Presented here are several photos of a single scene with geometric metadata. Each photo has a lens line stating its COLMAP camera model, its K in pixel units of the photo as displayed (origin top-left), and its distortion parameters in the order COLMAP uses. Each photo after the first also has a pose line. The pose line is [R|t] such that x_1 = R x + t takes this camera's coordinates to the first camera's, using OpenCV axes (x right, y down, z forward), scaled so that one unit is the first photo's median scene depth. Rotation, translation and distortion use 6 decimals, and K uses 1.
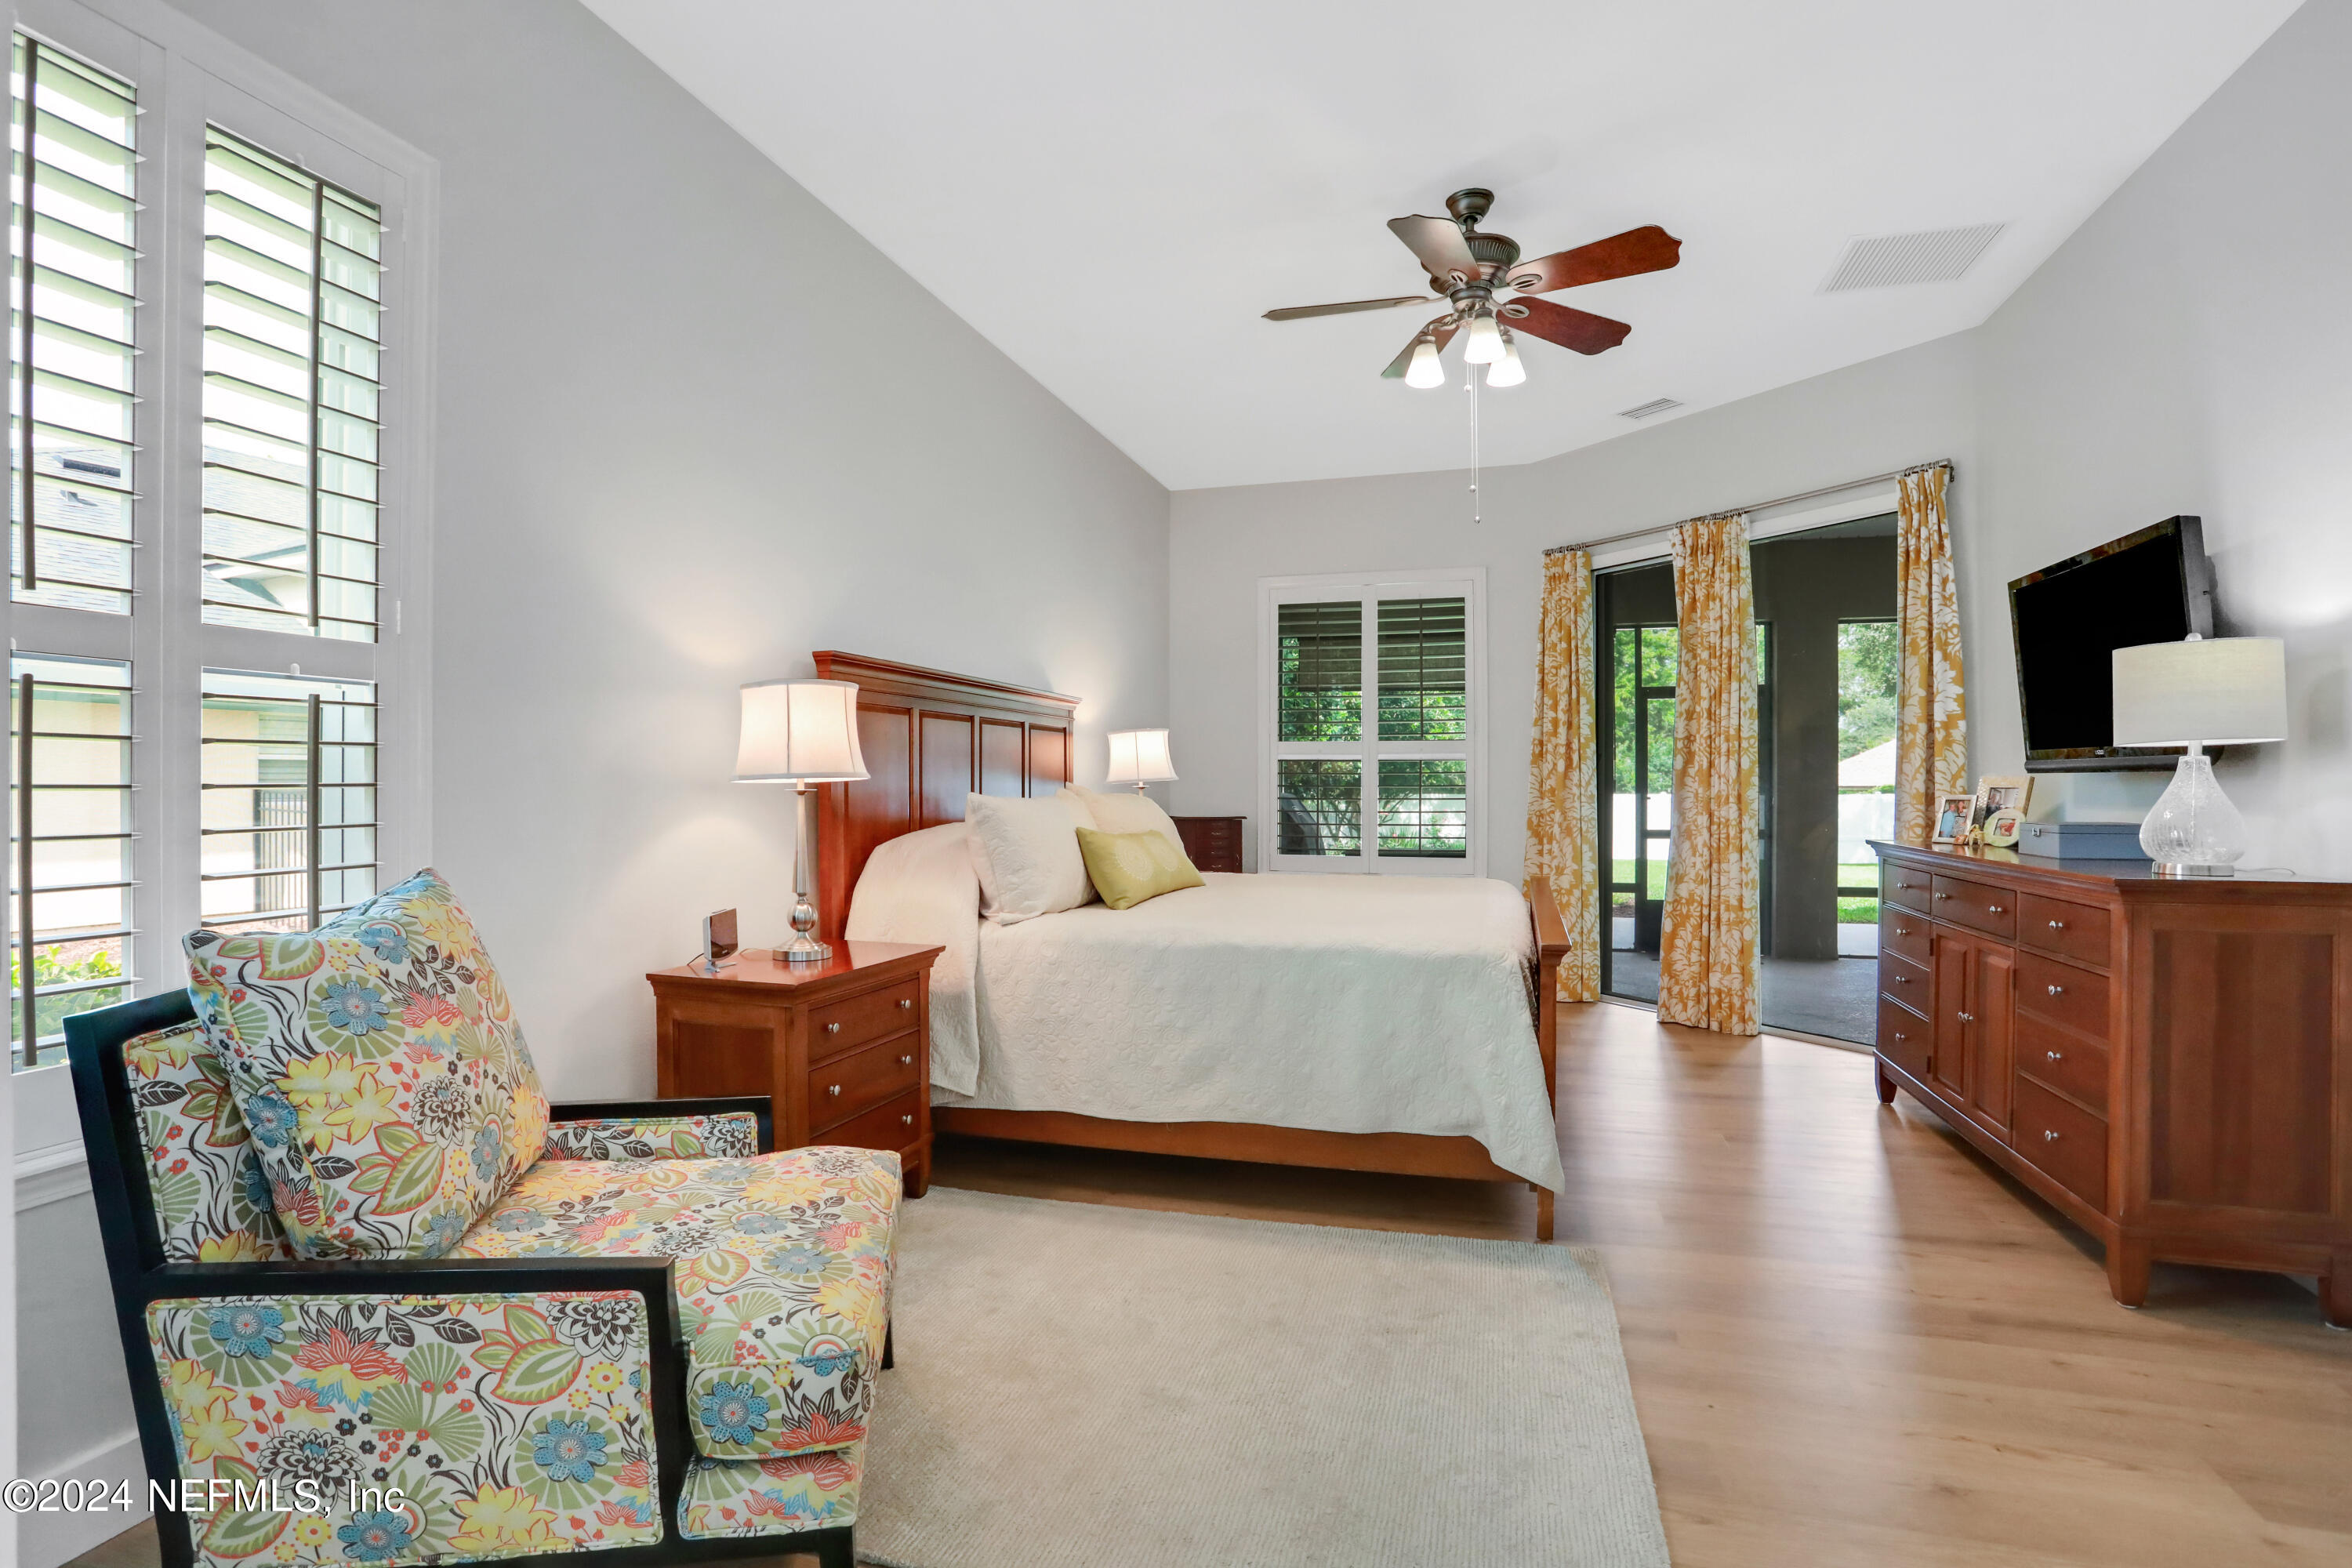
lens RADIAL K [[1136.3, 0, 1182.9], [0, 1136.3, 790.8], [0, 0, 1]] dist [-0.048746, 0.008077]
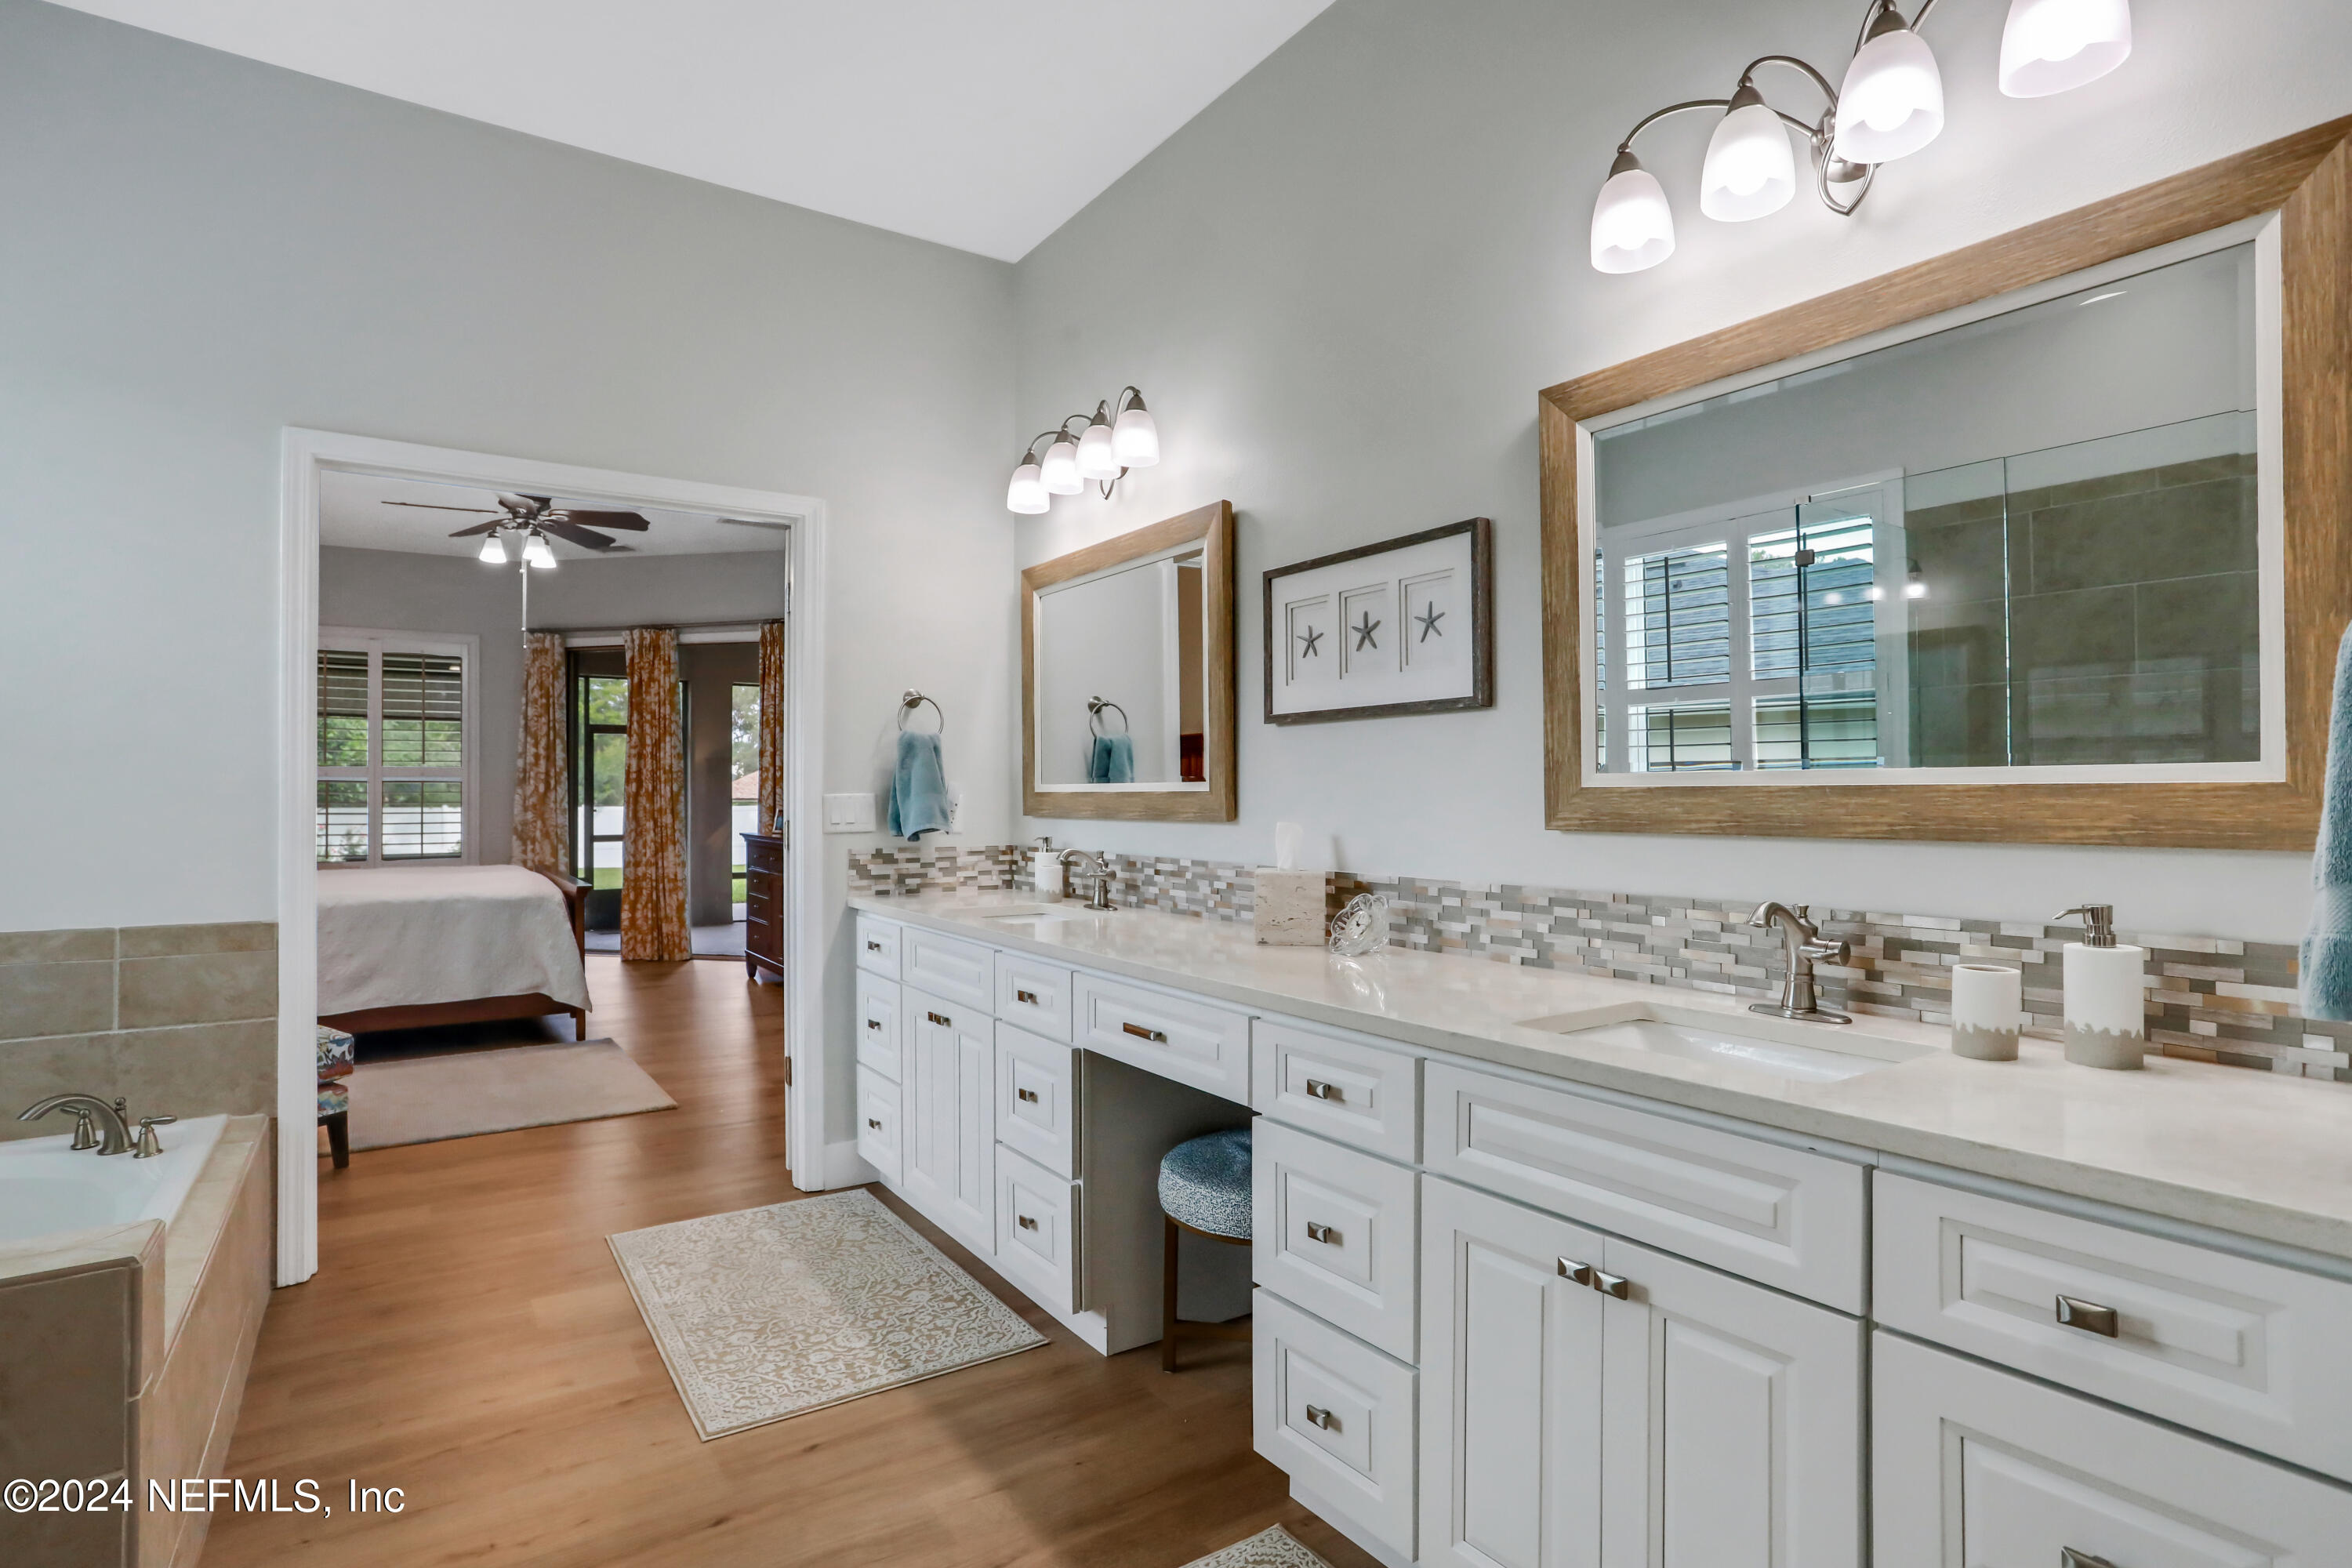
lens RADIAL K [[1163.4, 0, 1178.2], [0, 1163.4, 765.0], [0, 0, 1]] dist [-0.059503, 0.019089]
pose [[0.628717, 0.015887, 0.777472, -0.455760], [0.008913, 0.999578, -0.027633, -0.007230], [-0.777583, 0.024303, 0.628310, -0.839319]]
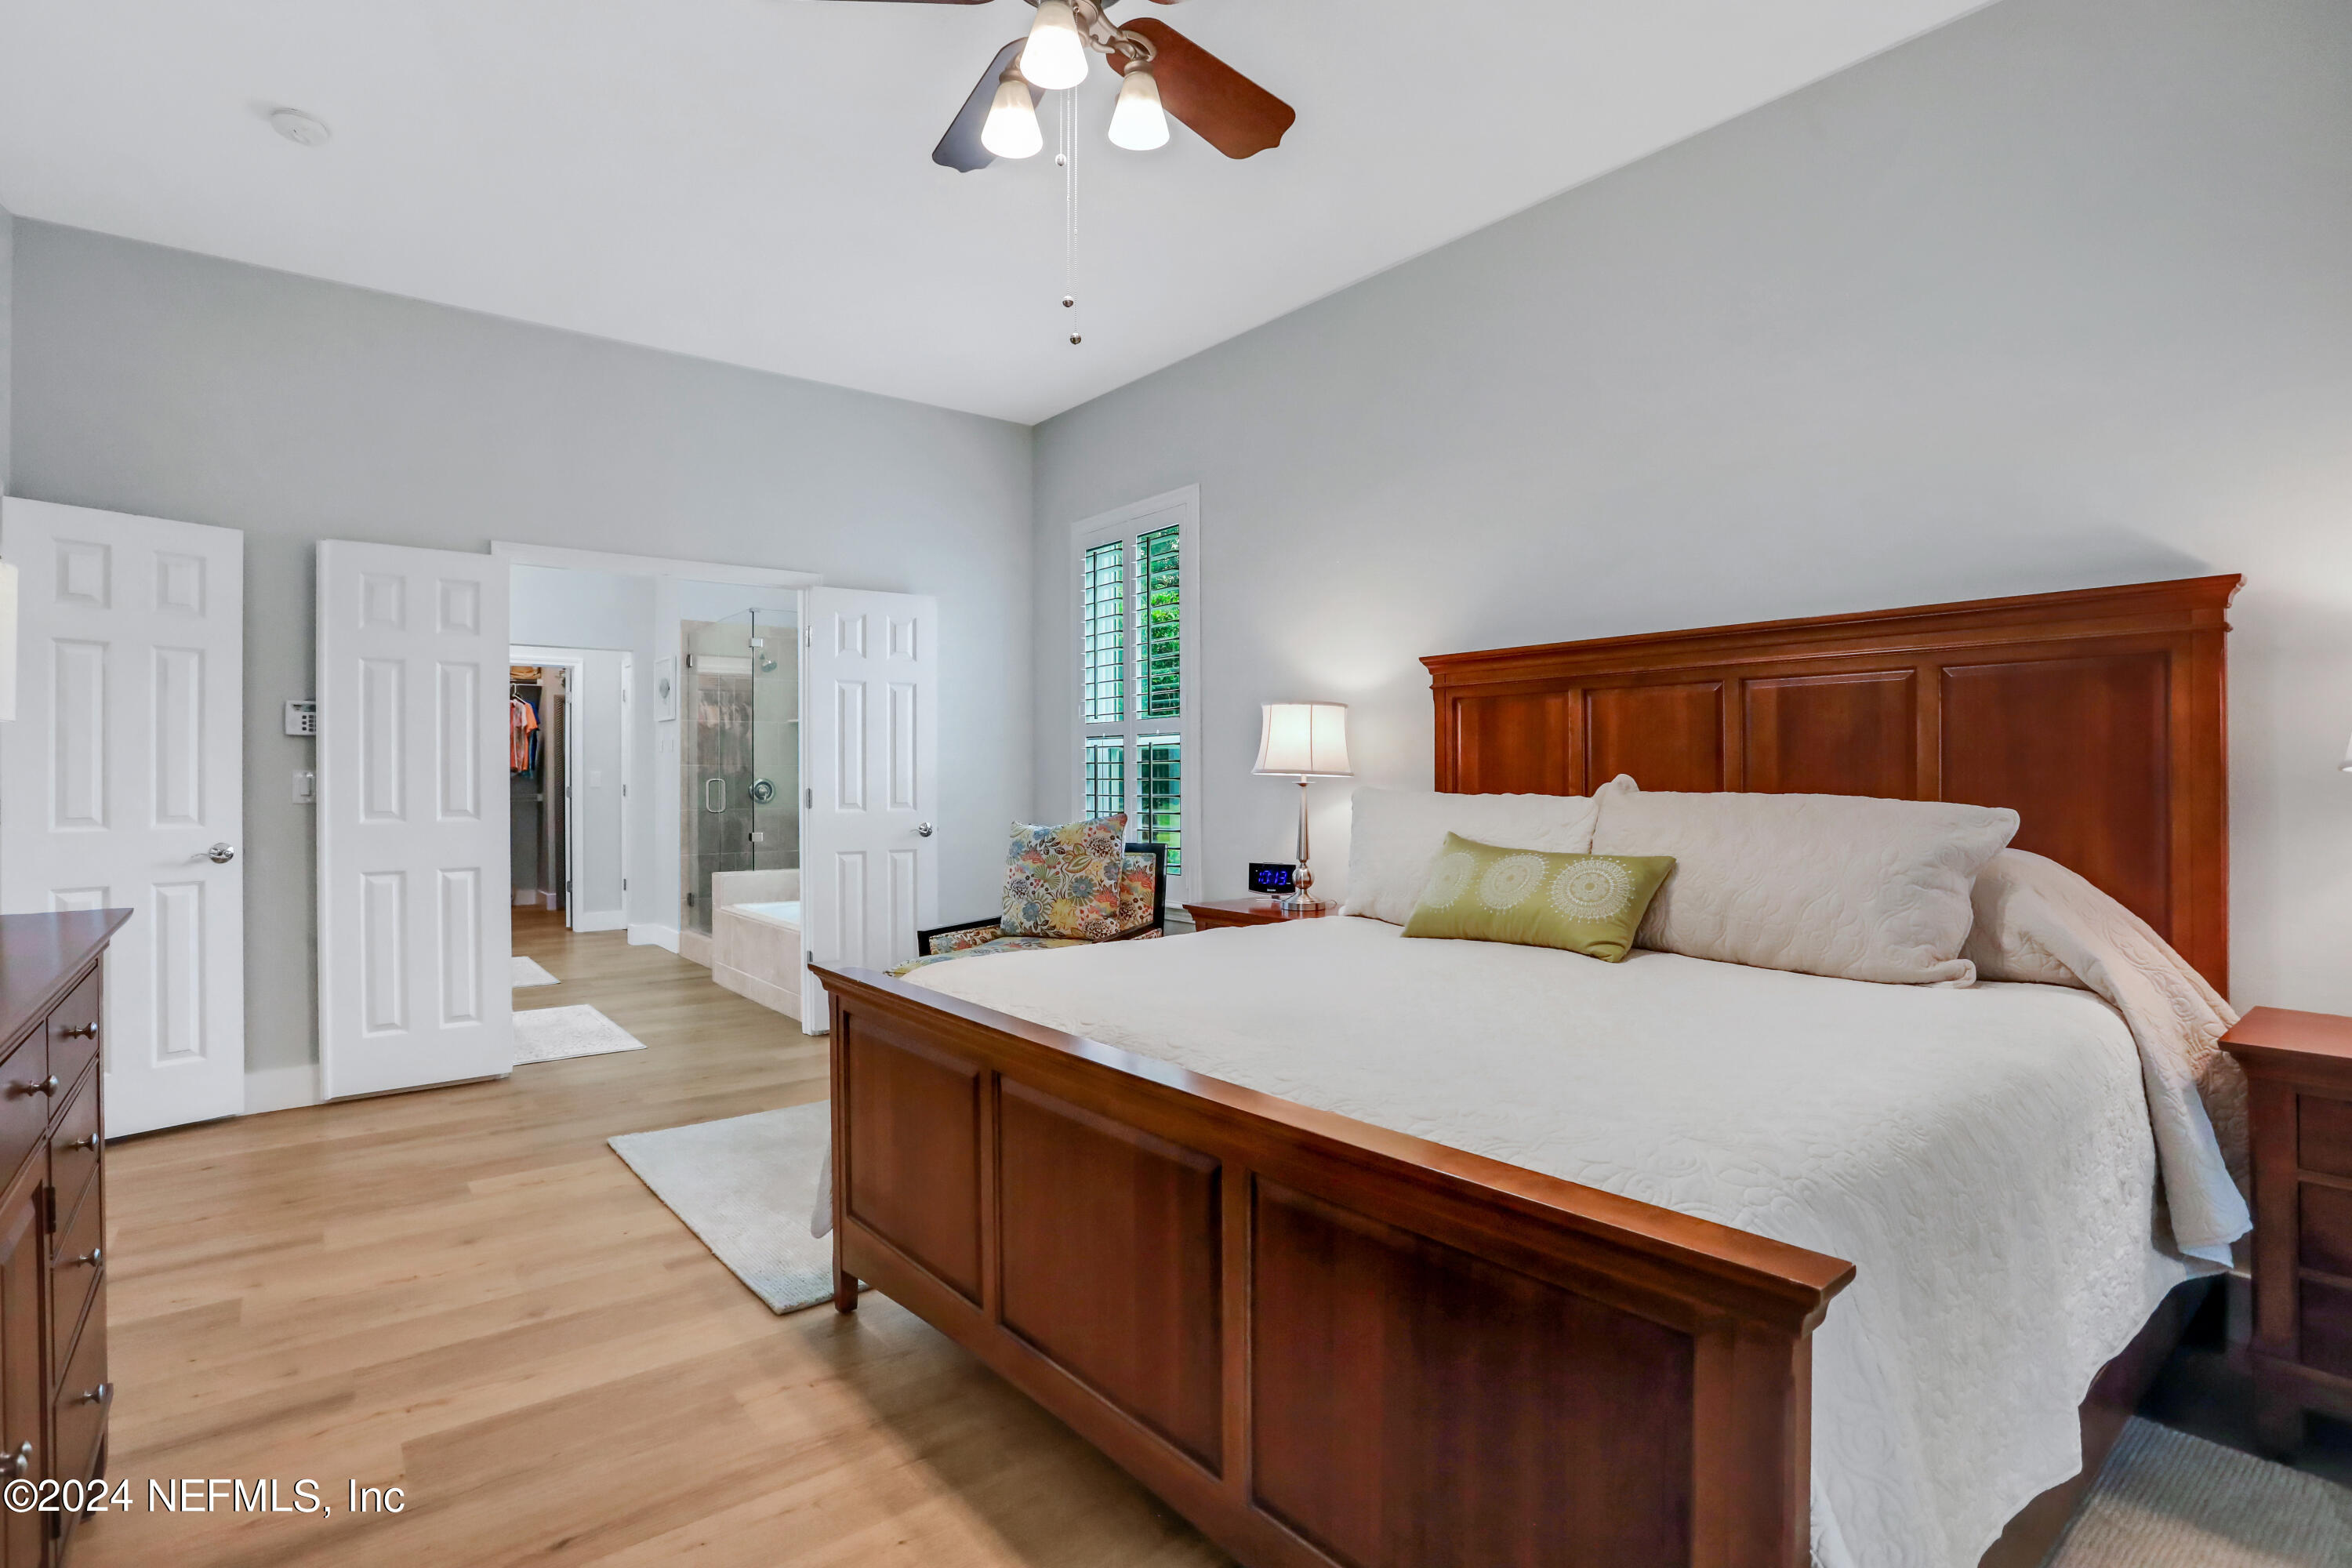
lens RADIAL K [[1163.4, 0, 1174.9], [0, 1163.4, 777.1], [0, 0, 1]] dist [-0.059503, 0.019089]
pose [[-0.581518, 0.007365, -0.813500, 0.720986], [0.005021, 0.999972, 0.005464, -0.013304], [0.813518, -0.000907, -0.581539, 1.399067]]
